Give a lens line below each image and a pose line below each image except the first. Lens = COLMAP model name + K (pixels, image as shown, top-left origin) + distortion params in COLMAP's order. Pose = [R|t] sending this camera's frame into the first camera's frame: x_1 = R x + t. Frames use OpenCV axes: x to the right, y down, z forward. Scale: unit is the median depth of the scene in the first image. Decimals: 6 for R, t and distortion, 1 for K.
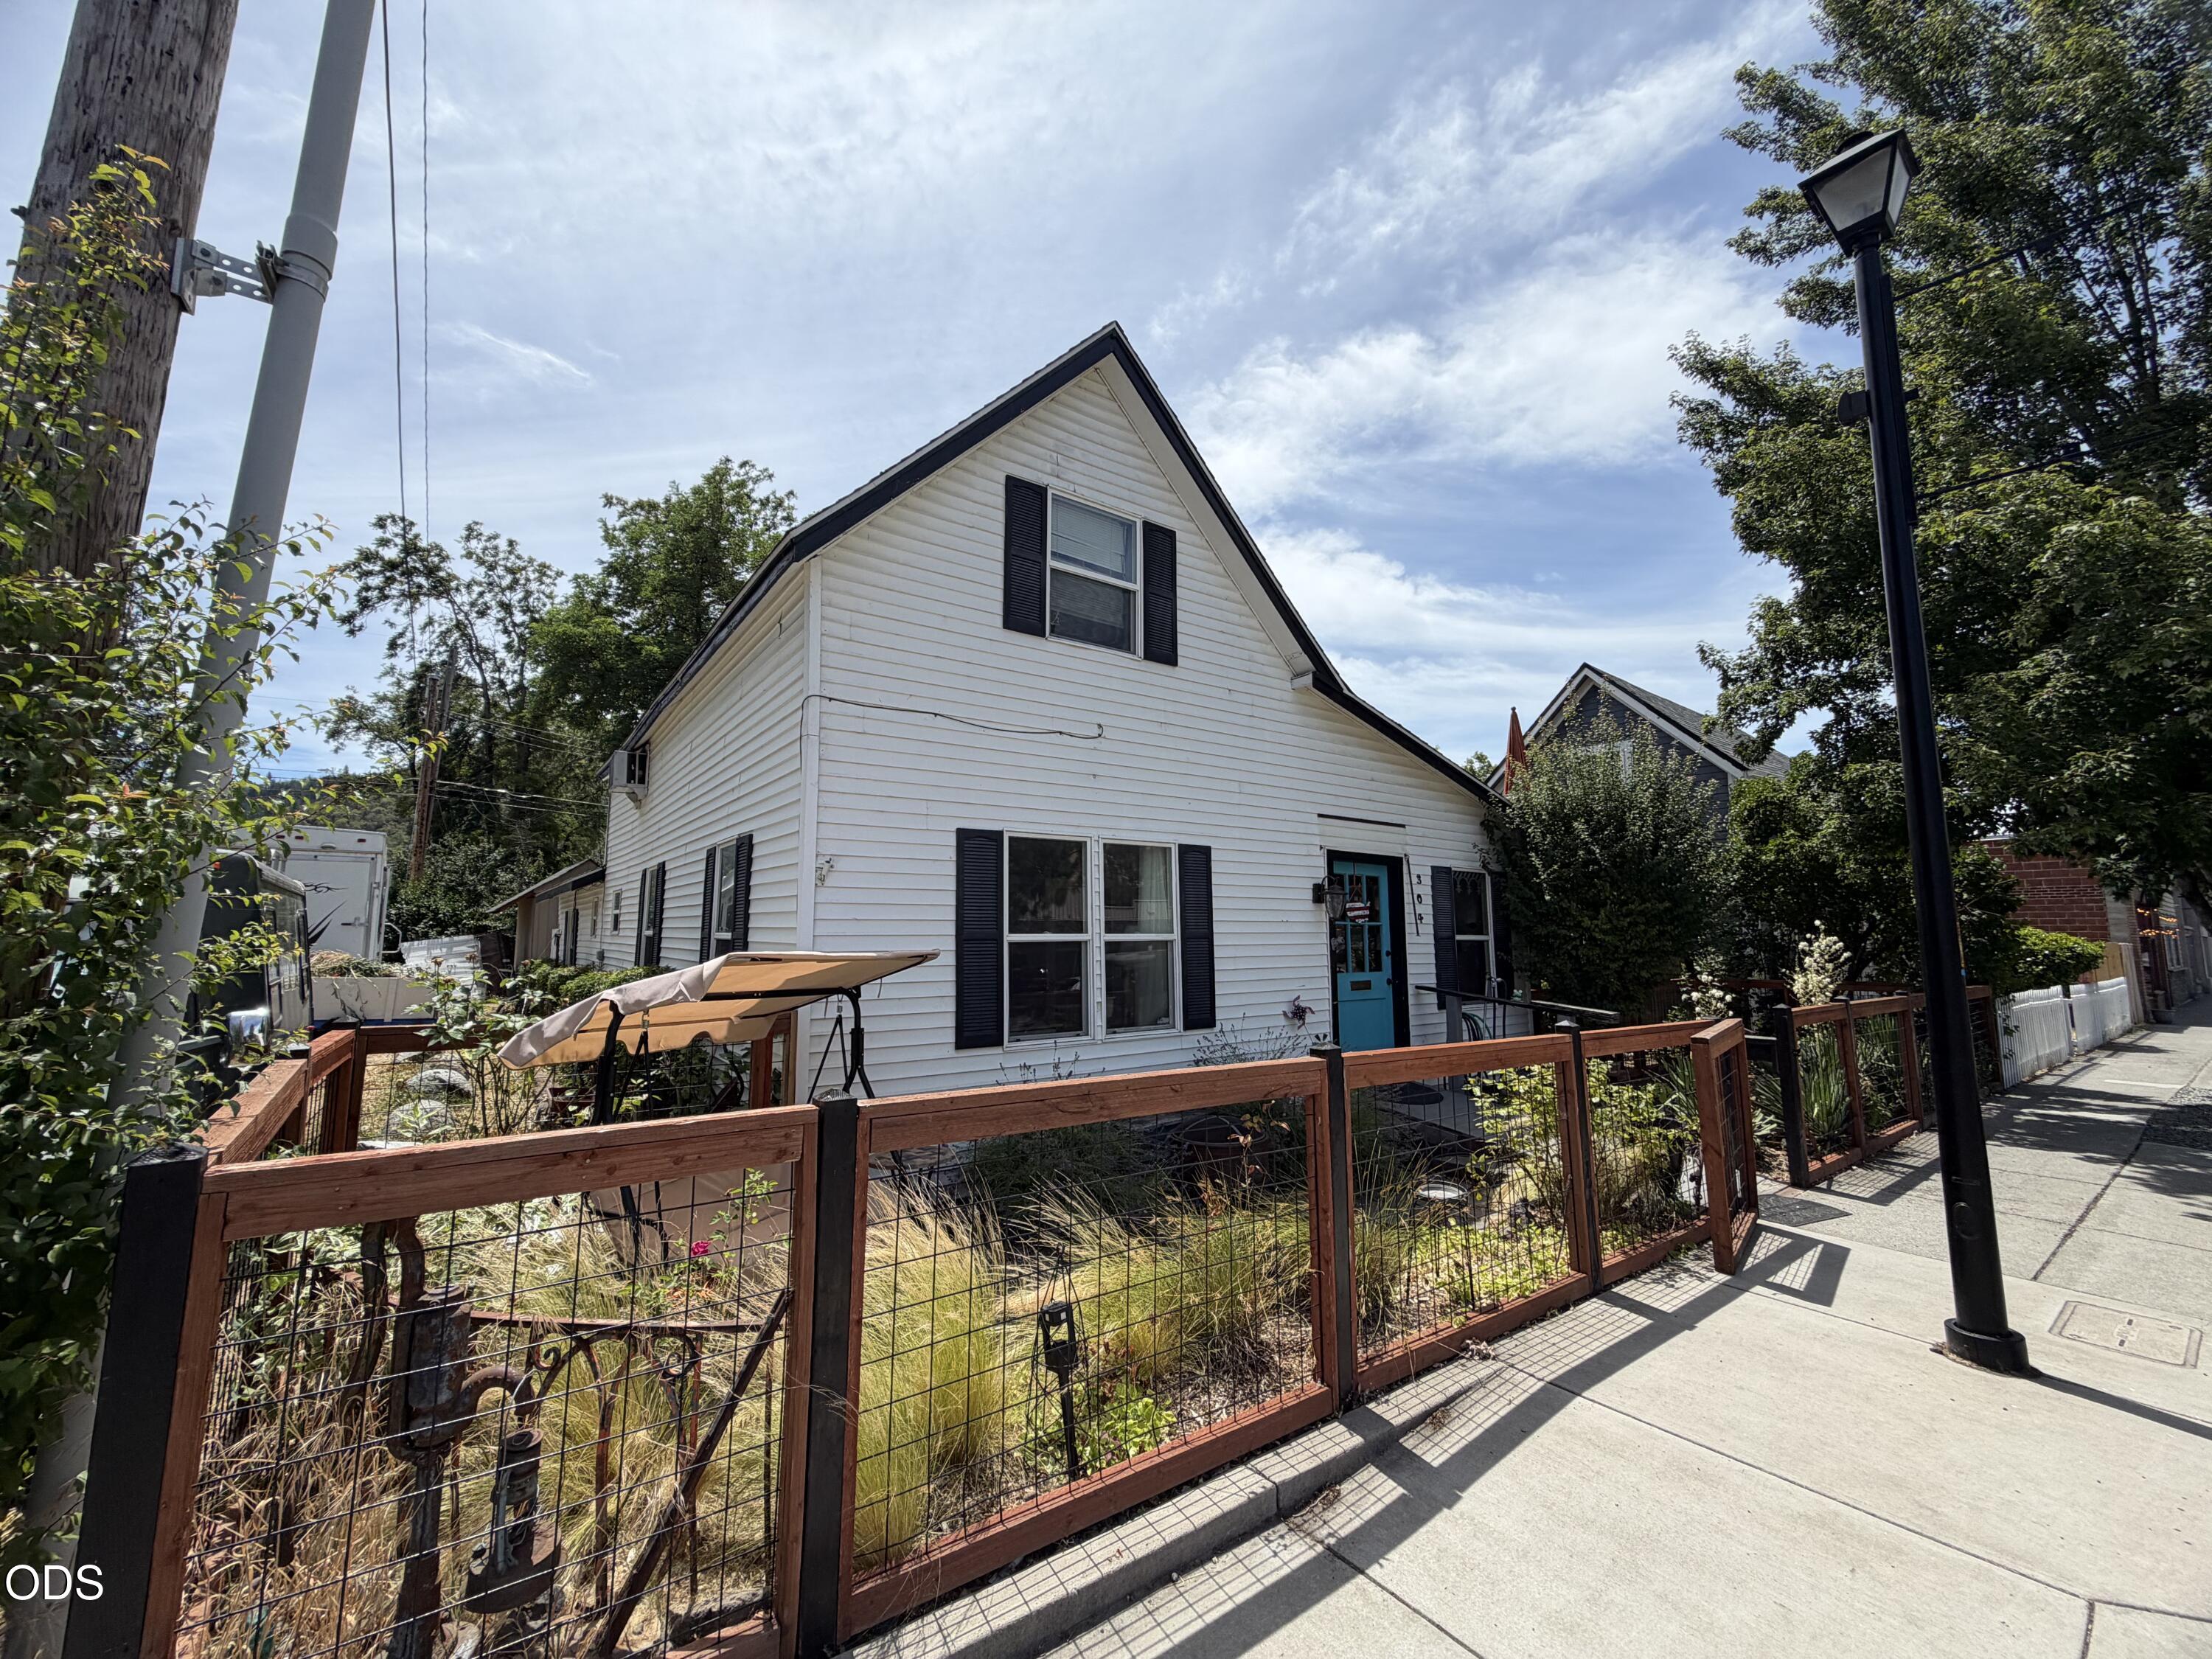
lens RADIAL K [[886.9, 0, 1099.9], [0, 886.9, 824.8], [0, 0, 1]] dist [0.000776, -0.000033]
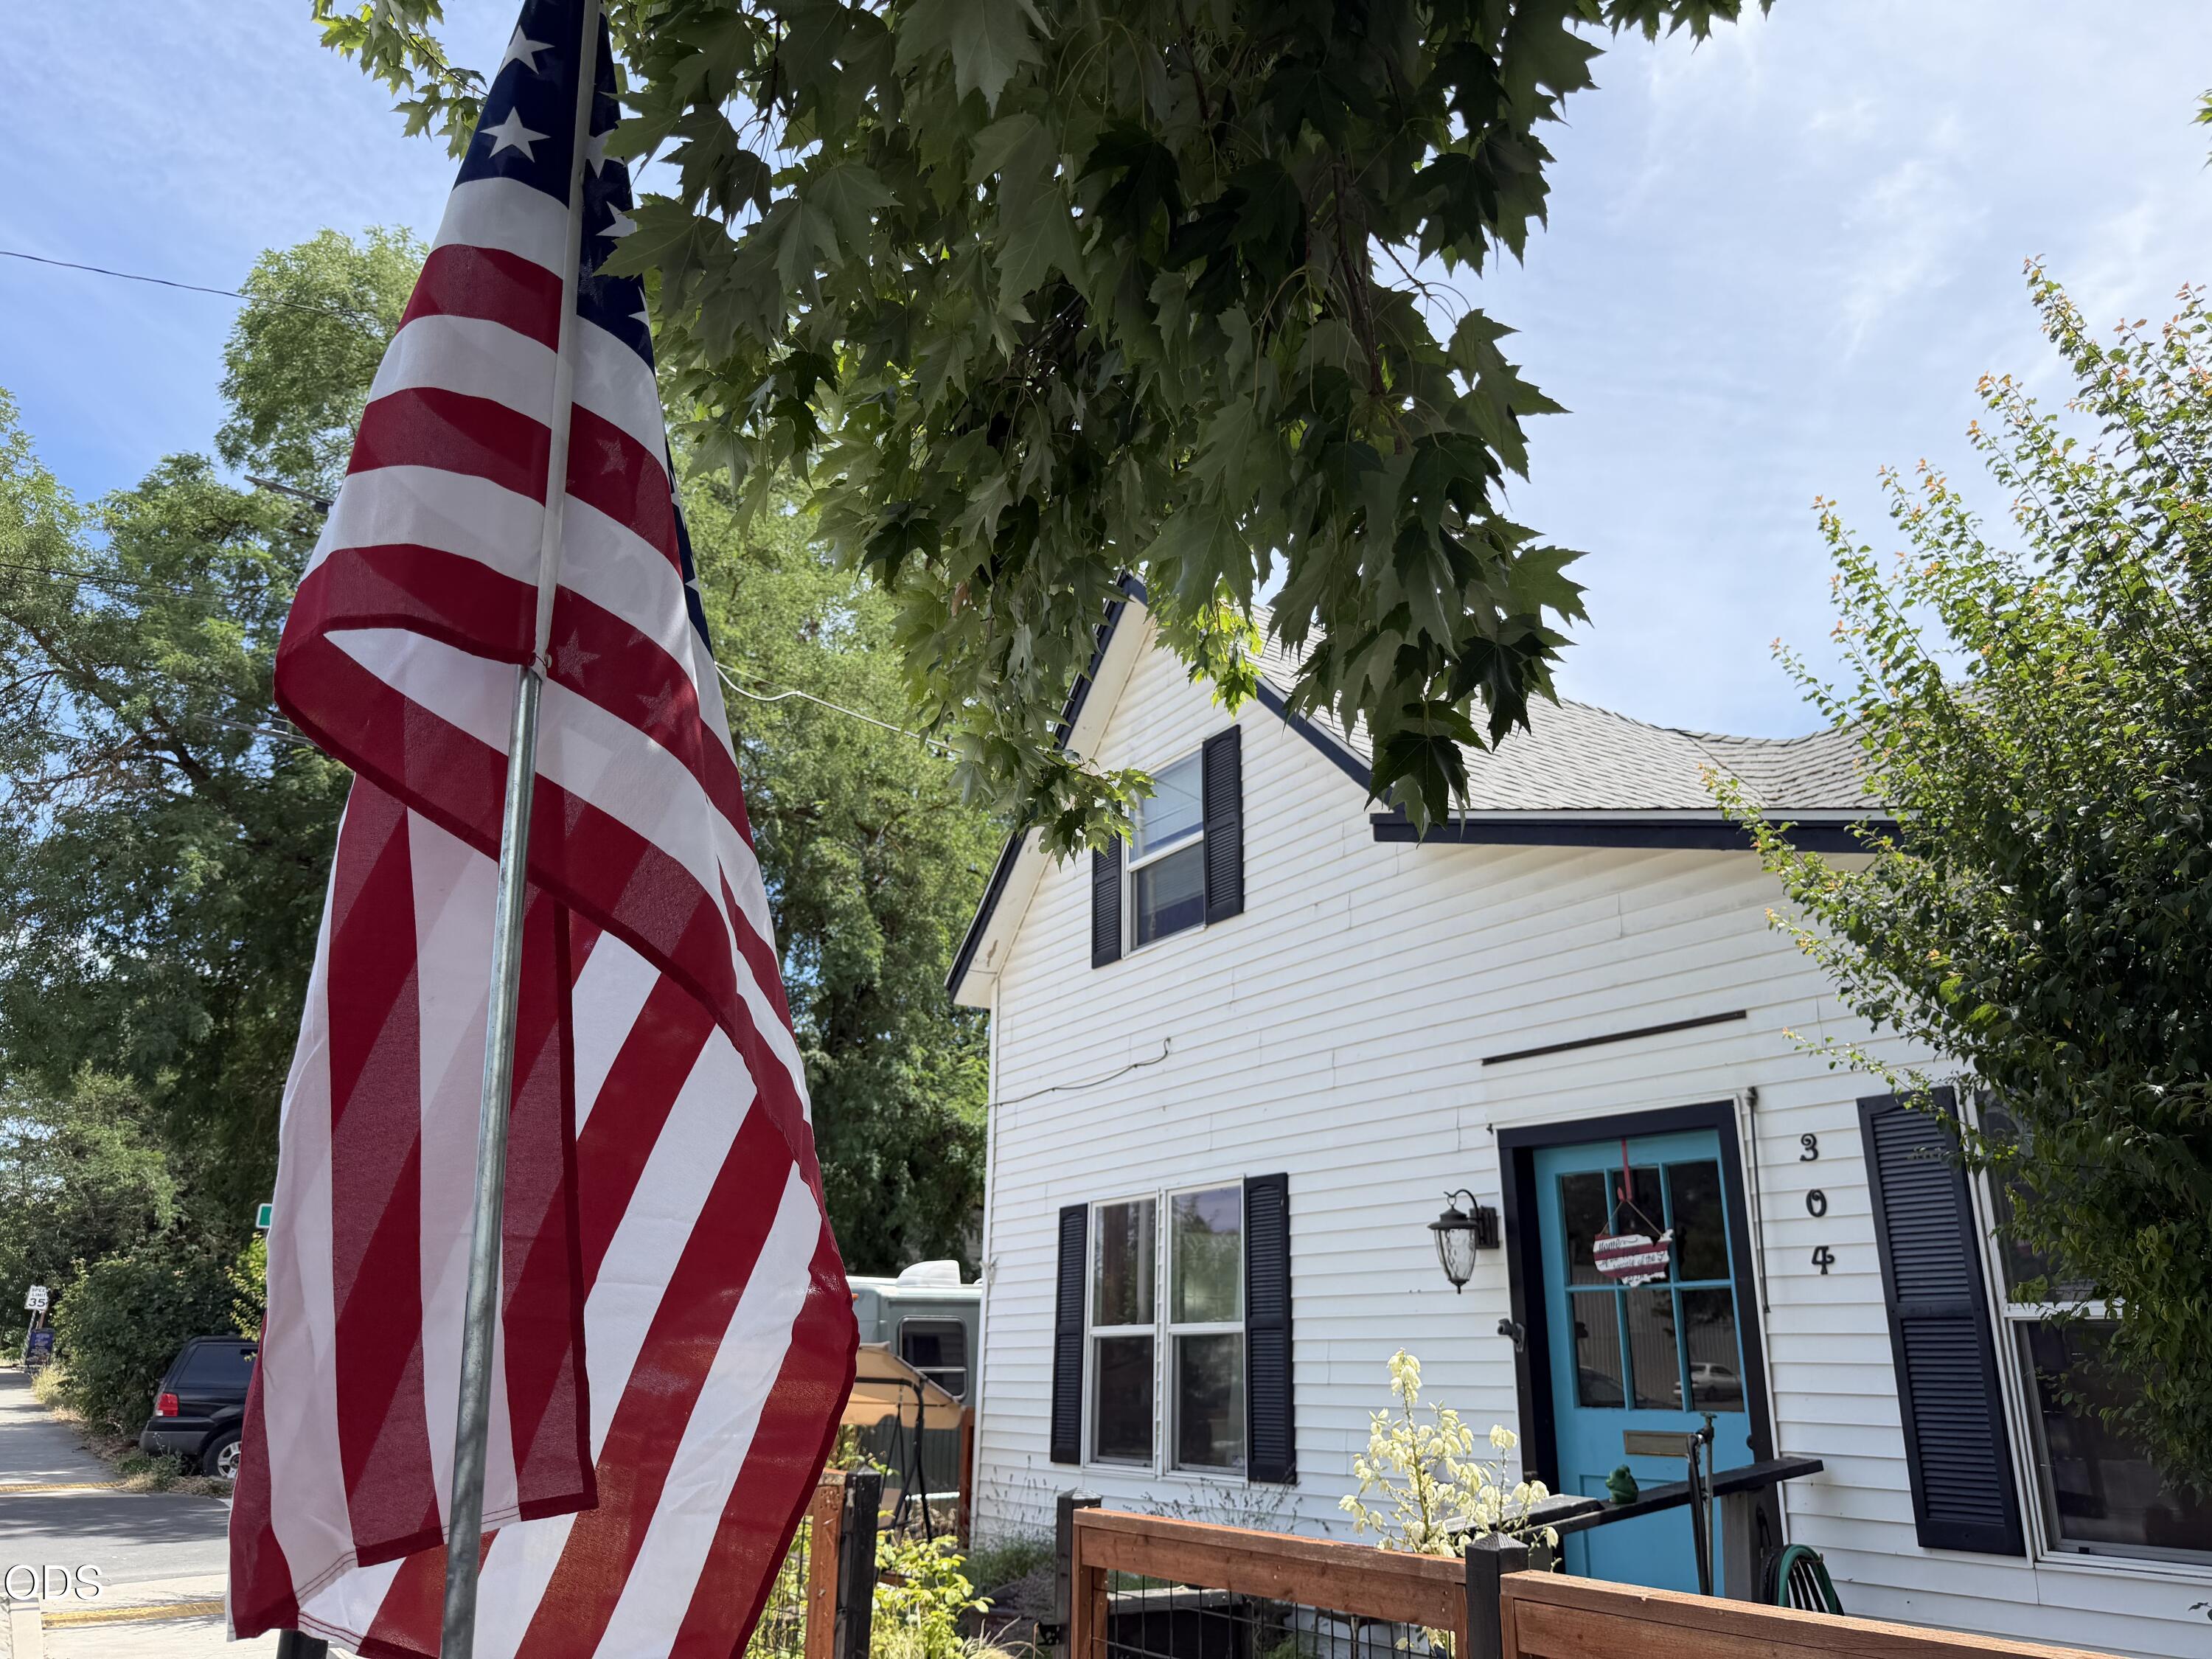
lens RADIAL K [[1574.4, 0, 1106.0], [0, 1574.4, 829.5], [0, 0, 1]] dist [0.189934, -0.387318]
pose [[-0.054111, -0.323129, -0.944807, 1.300584], [0.112781, 0.938160, -0.327315, 0.153806], [0.992145, -0.124268, -0.014322, 0.941243]]
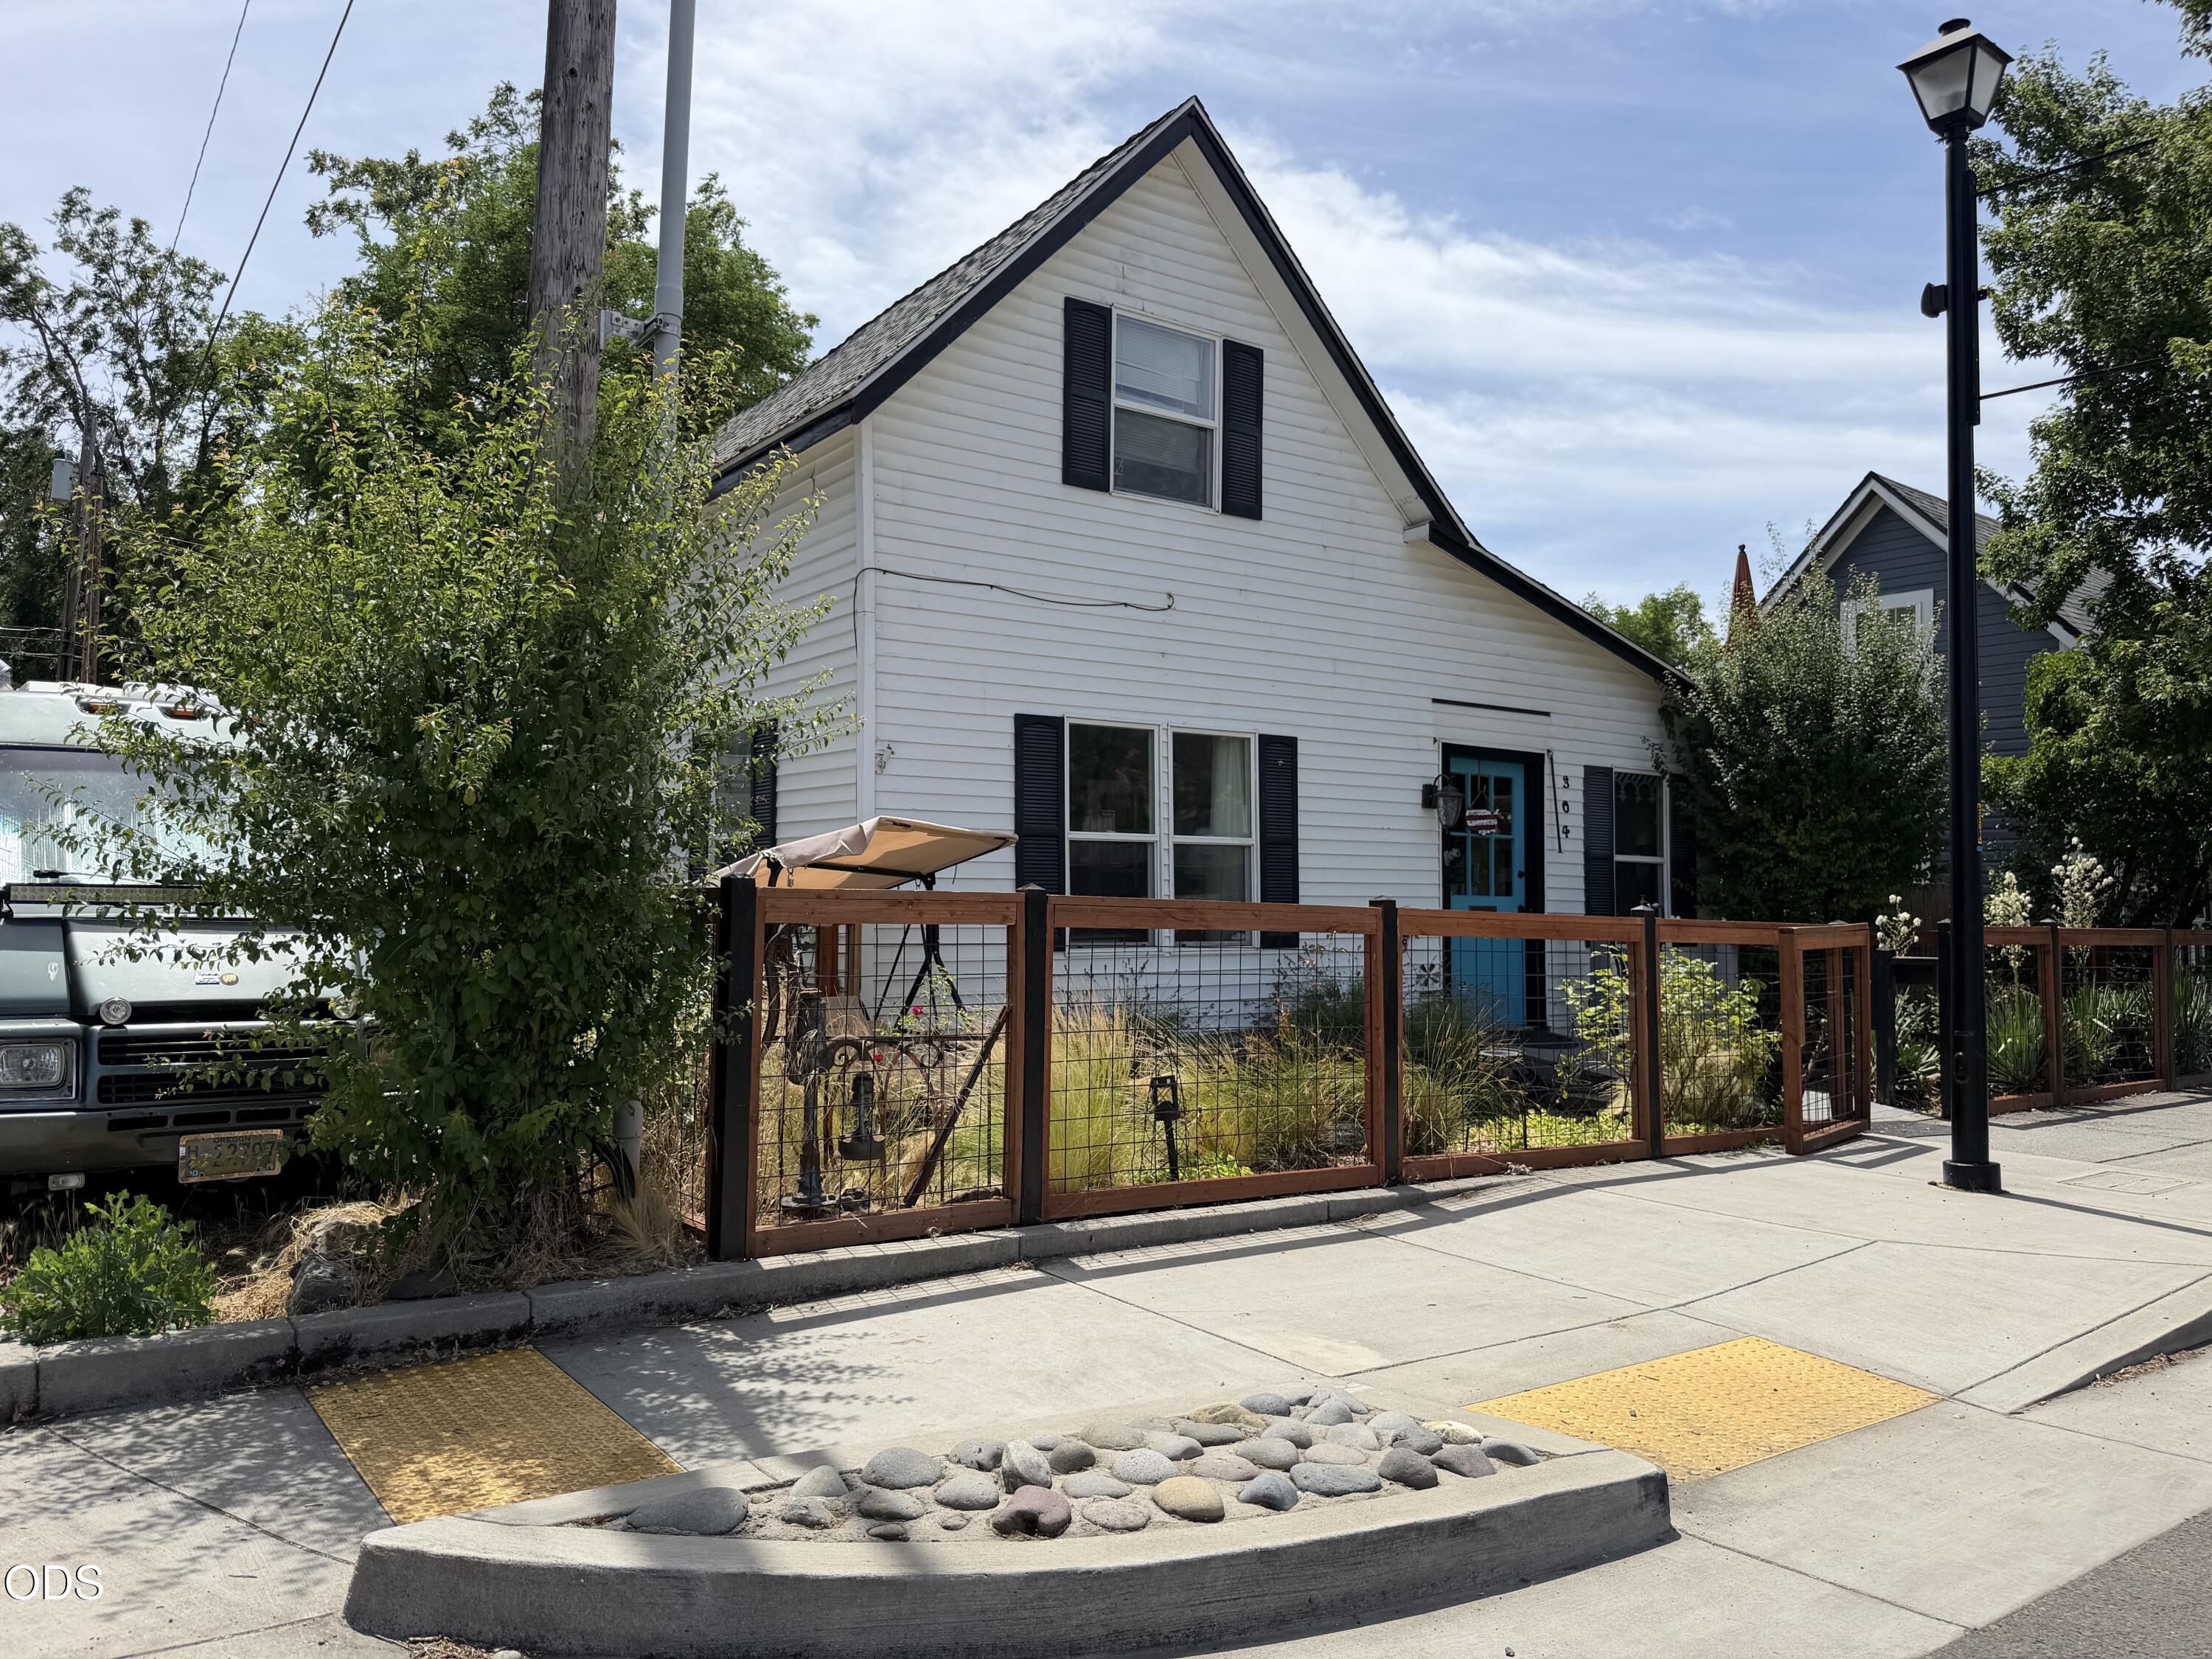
lens RADIAL K [[1574.4, 0, 1106.0], [0, 1574.4, 829.5], [0, 0, 1]] dist [0.189934, -0.387318]
pose [[0.999946, 0.008174, -0.006473, -0.047729], [-0.007663, 0.997130, 0.075325, 0.000085], [0.007070, -0.075271, 0.997138, -0.522638]]
